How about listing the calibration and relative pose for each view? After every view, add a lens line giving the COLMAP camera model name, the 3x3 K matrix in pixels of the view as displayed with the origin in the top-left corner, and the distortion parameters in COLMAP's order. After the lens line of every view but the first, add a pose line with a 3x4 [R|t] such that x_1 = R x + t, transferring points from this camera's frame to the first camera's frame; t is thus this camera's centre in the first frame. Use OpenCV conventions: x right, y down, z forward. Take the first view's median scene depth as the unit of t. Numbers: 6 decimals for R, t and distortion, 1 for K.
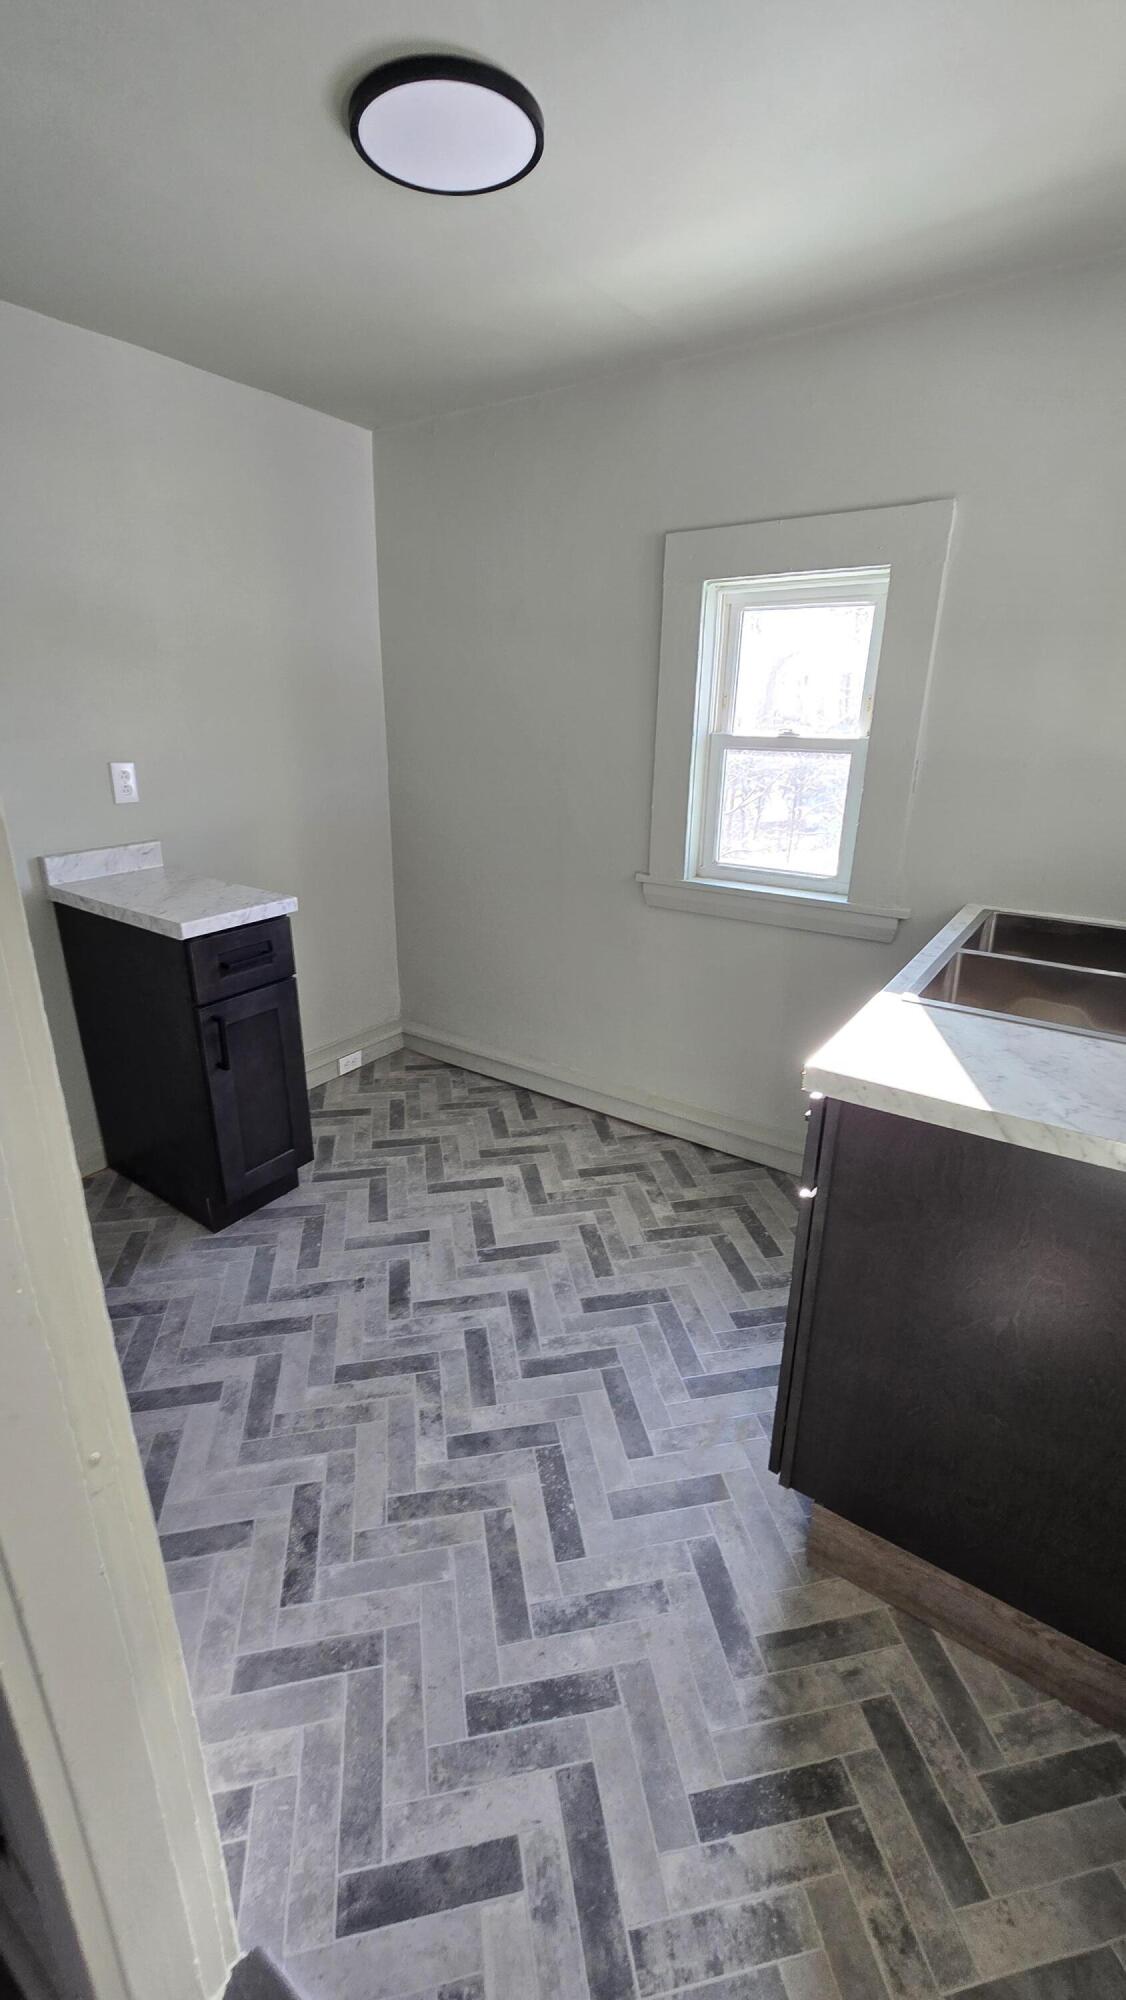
lens RADIAL K [[813.4, 0, 570.5], [0, 813.4, 984.1], [0, 0, 1]] dist [-0.000599, -0.000567]
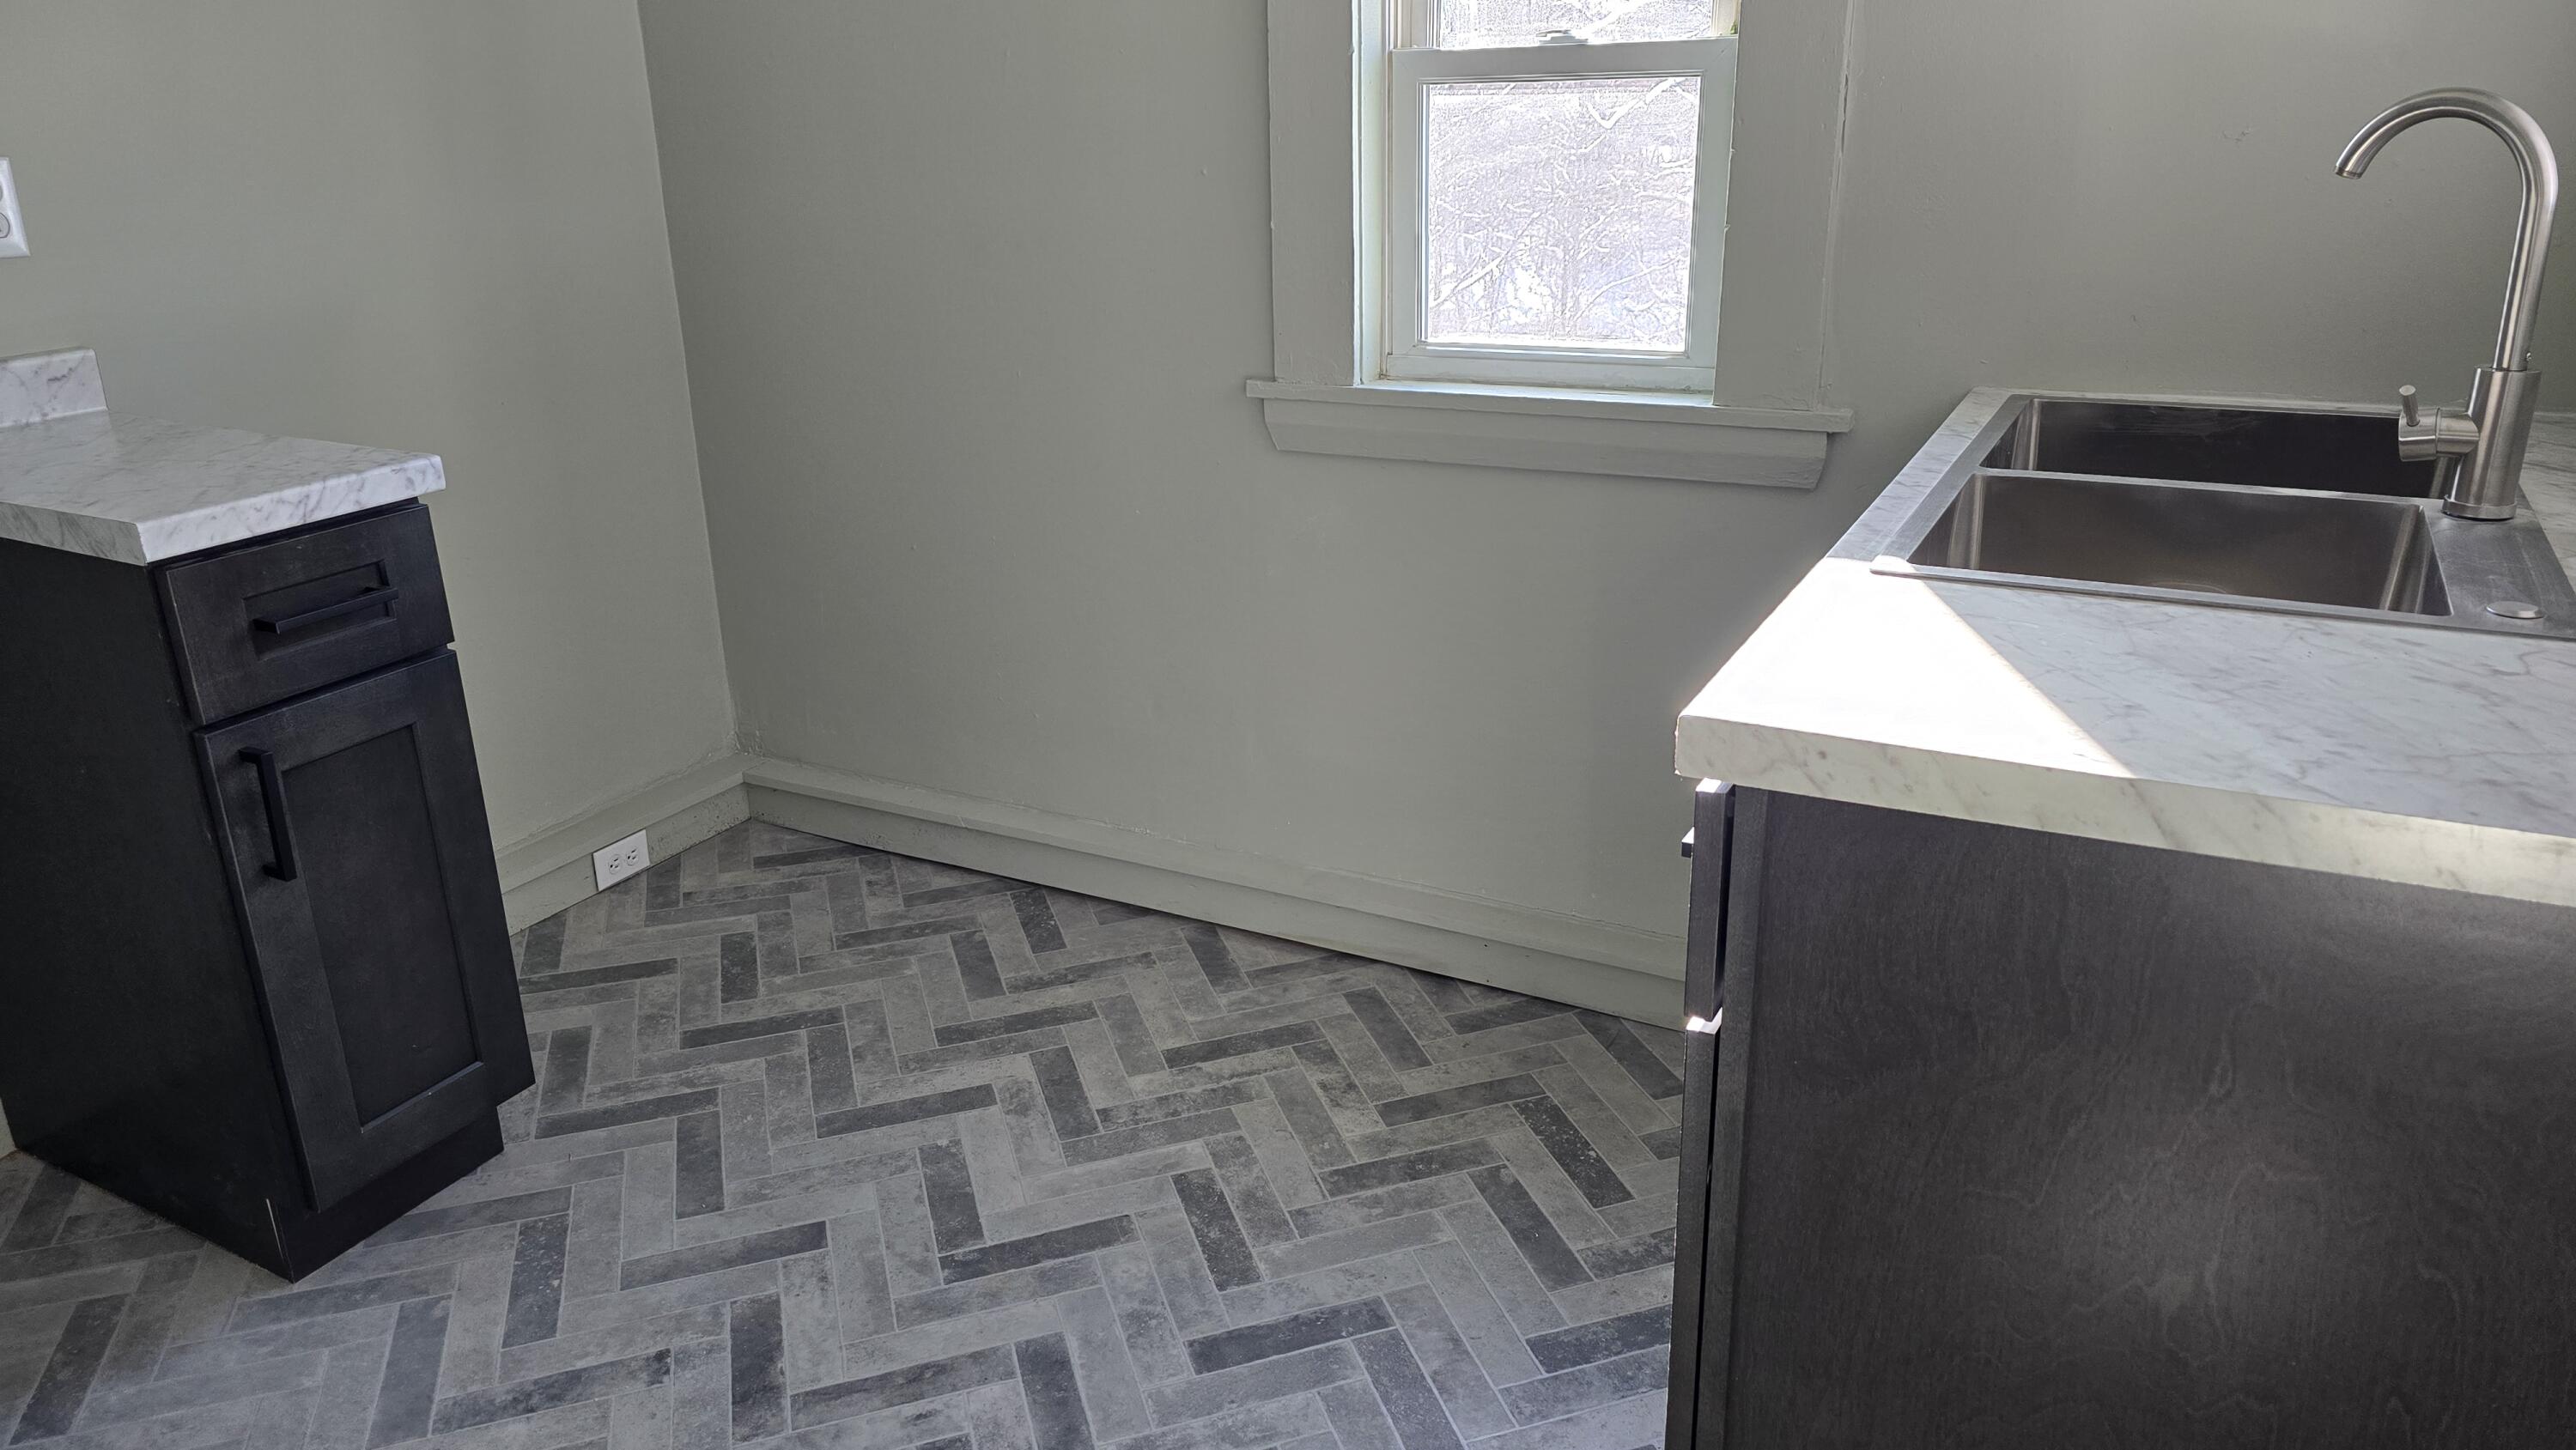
lens RADIAL K [[1703.5, 0, 1286.7], [0, 1703.5, 668.4], [0, 0, 1]] dist [0.047493, -0.044207]
pose [[0.993248, -0.069188, 0.093116, 0.004429], [0.070042, 0.997526, -0.005927, 0.034993], [-0.092476, 0.012409, 0.995638, 0.075036]]
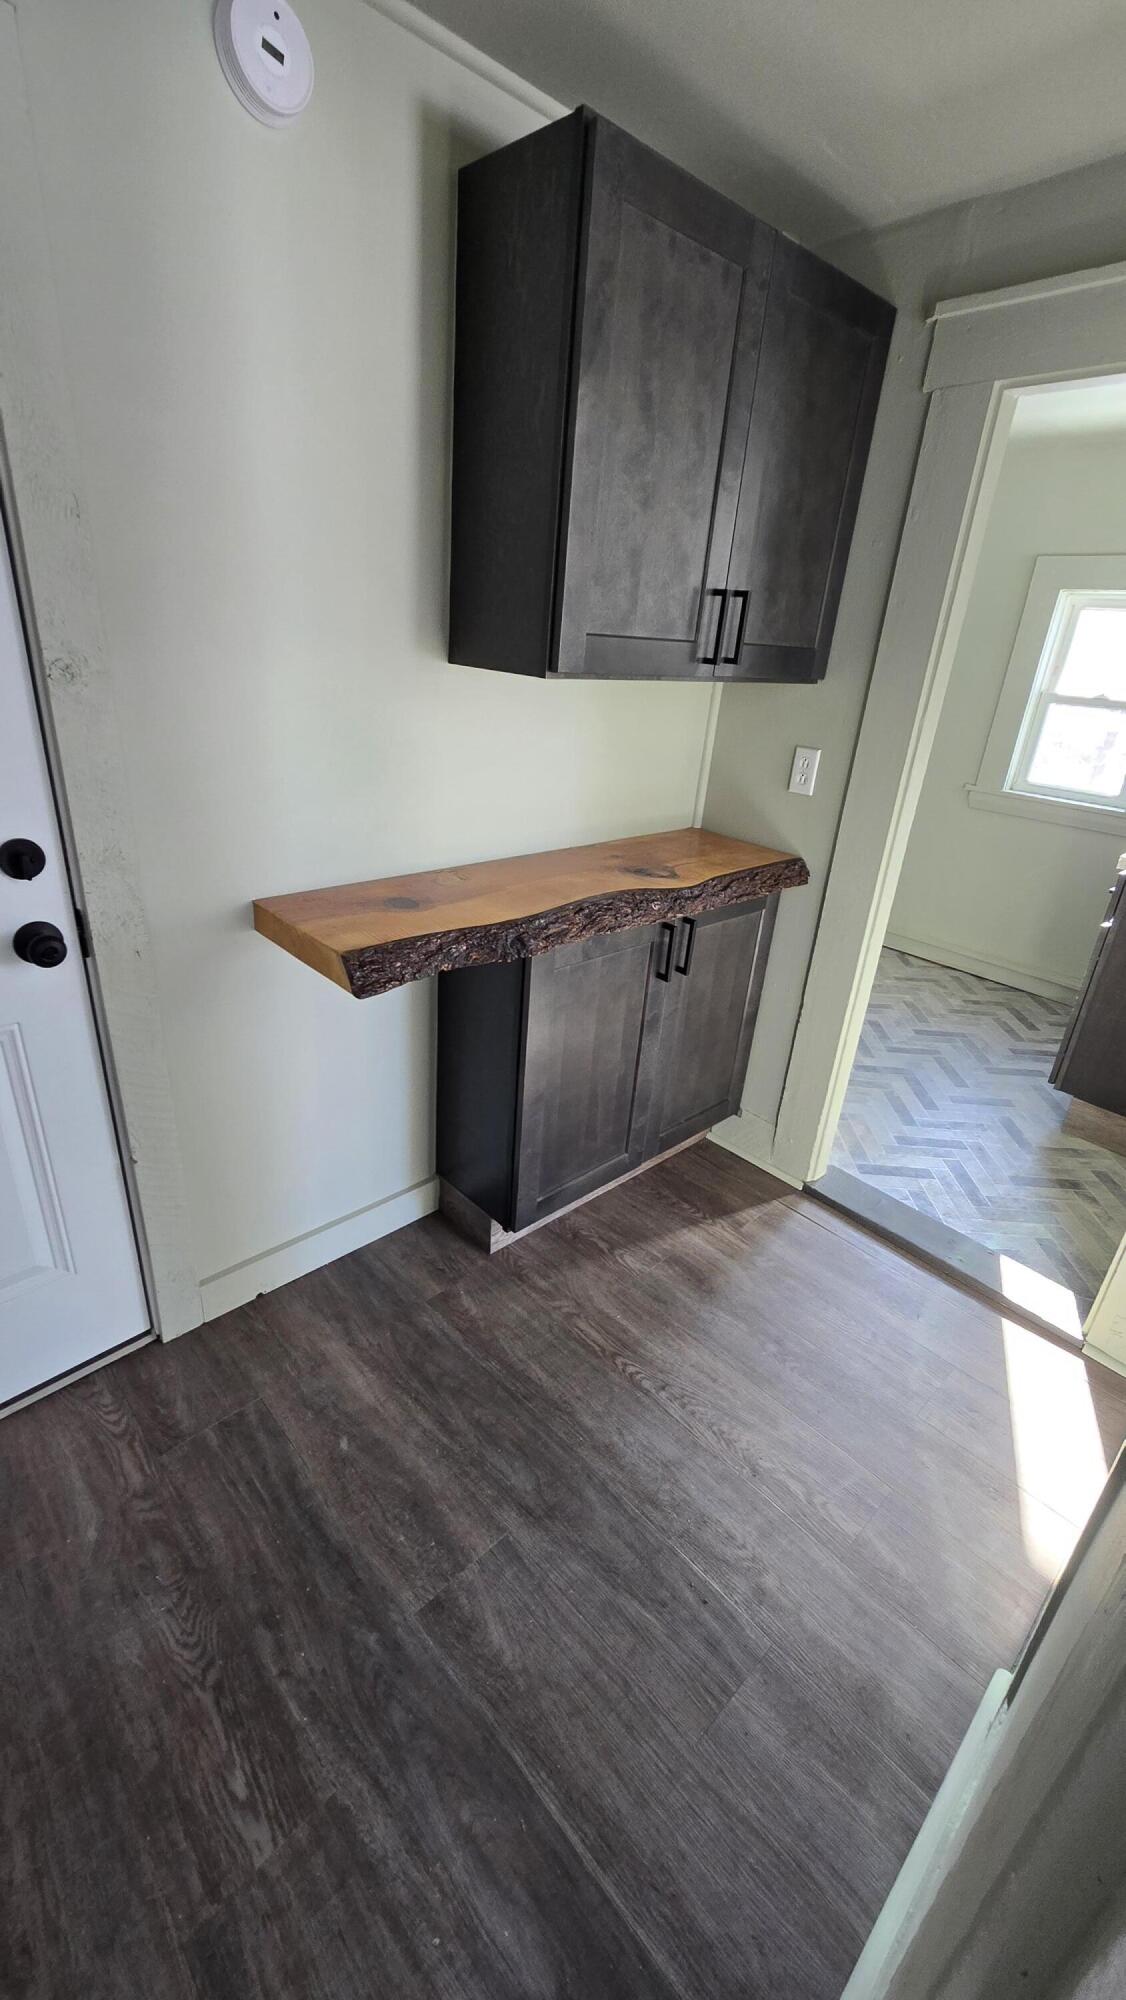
lens RADIAL K [[813.4, 0, 569.7], [0, 813.4, 983.7], [0, 0, 1]] dist [-0.000599, -0.000567]
pose [[0.973288, 0.140795, -0.181348, -0.353447], [-0.127822, 0.988451, 0.081402, 0.228292], [0.190715, -0.056047, 0.980044, -0.711935]]
